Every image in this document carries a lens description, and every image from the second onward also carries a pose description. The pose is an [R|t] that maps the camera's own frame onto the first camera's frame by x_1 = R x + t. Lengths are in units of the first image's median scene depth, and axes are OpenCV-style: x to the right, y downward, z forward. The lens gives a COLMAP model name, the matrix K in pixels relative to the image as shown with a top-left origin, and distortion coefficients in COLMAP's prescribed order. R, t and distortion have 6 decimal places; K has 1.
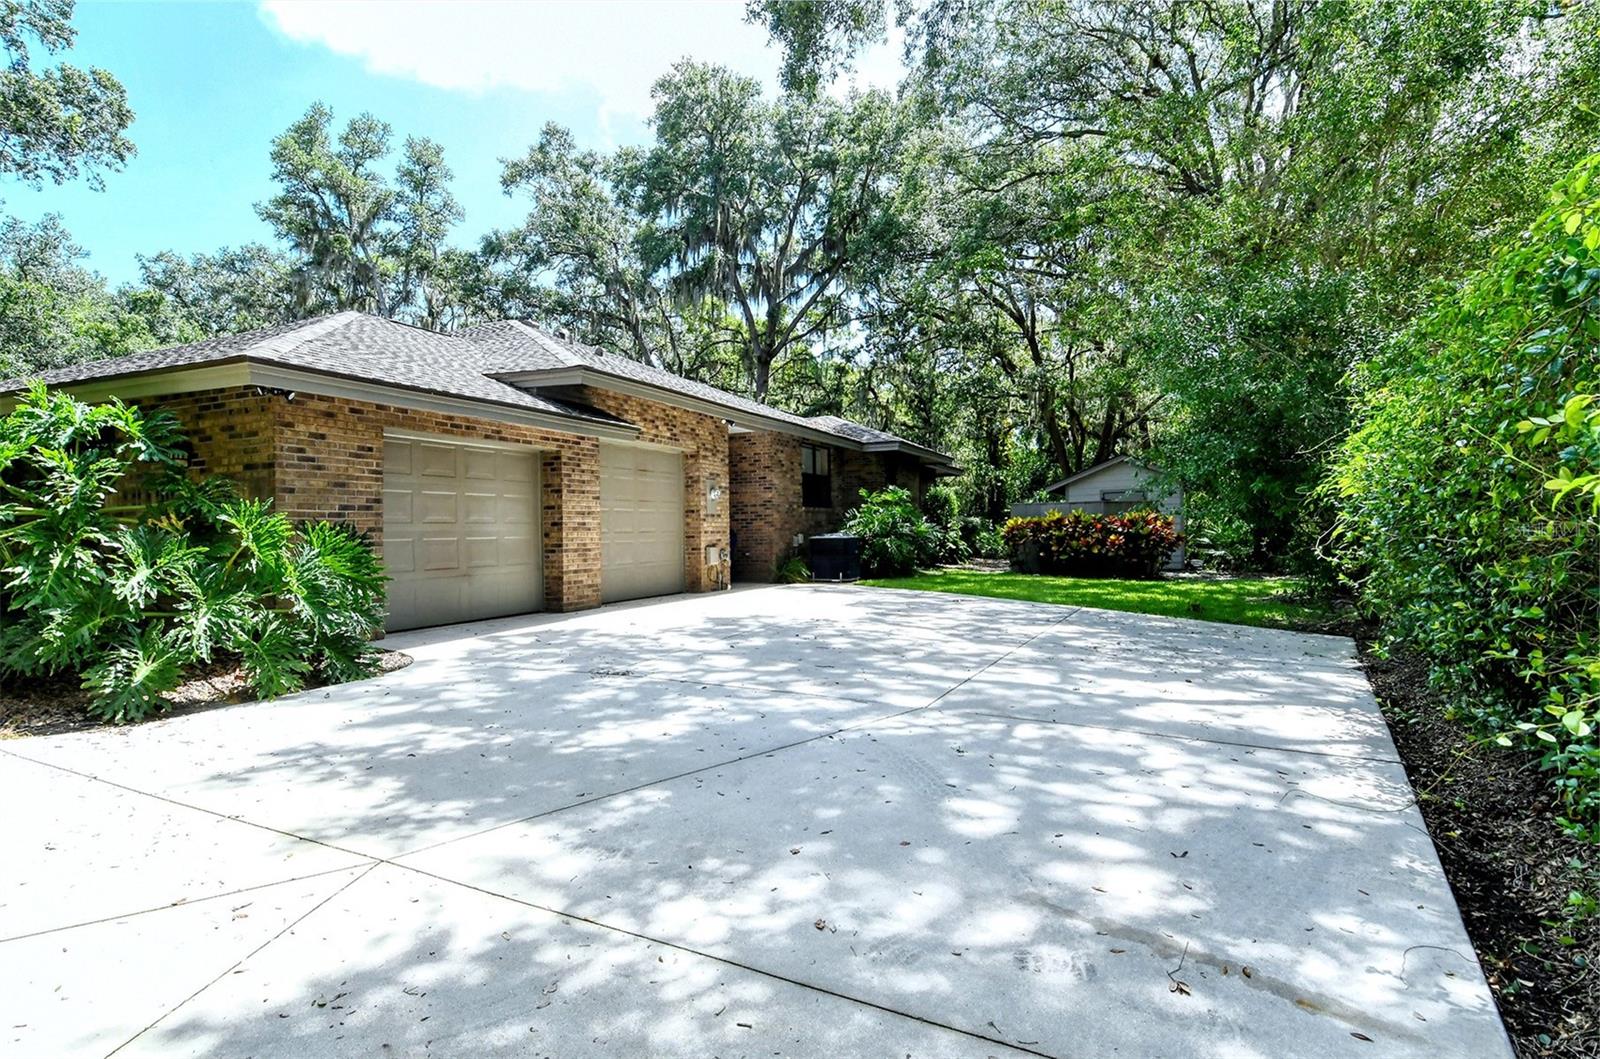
lens RADIAL K [[772.7, 0, 797.8], [0, 772.7, 512.8], [0, 0, 1]] dist [0.030952, -0.019249]
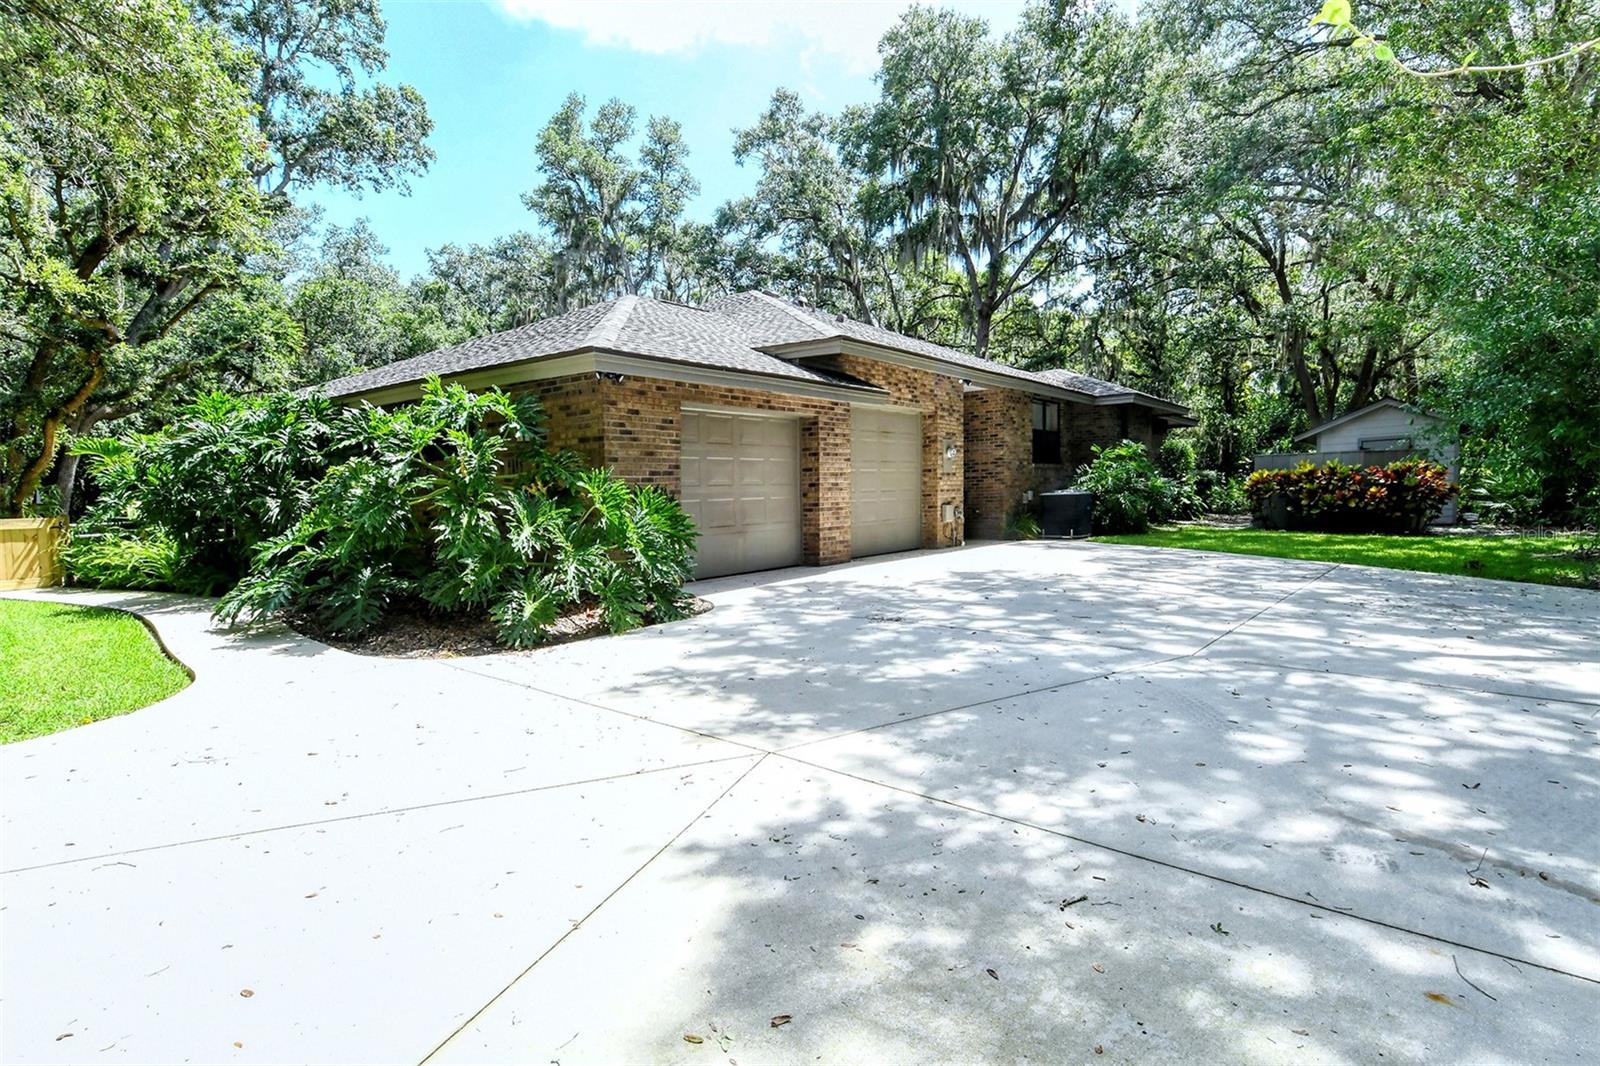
lens RADIAL K [[853.9, 0, 790.3], [0, 853.9, 536.2], [0, 0, 1]] dist [0.035098, -0.027197]
pose [[0.984797, -0.003500, -0.173671, -0.134544], [0.017487, 0.996715, 0.079076, -0.008666], [0.172824, -0.080911, 0.981624, -0.178469]]
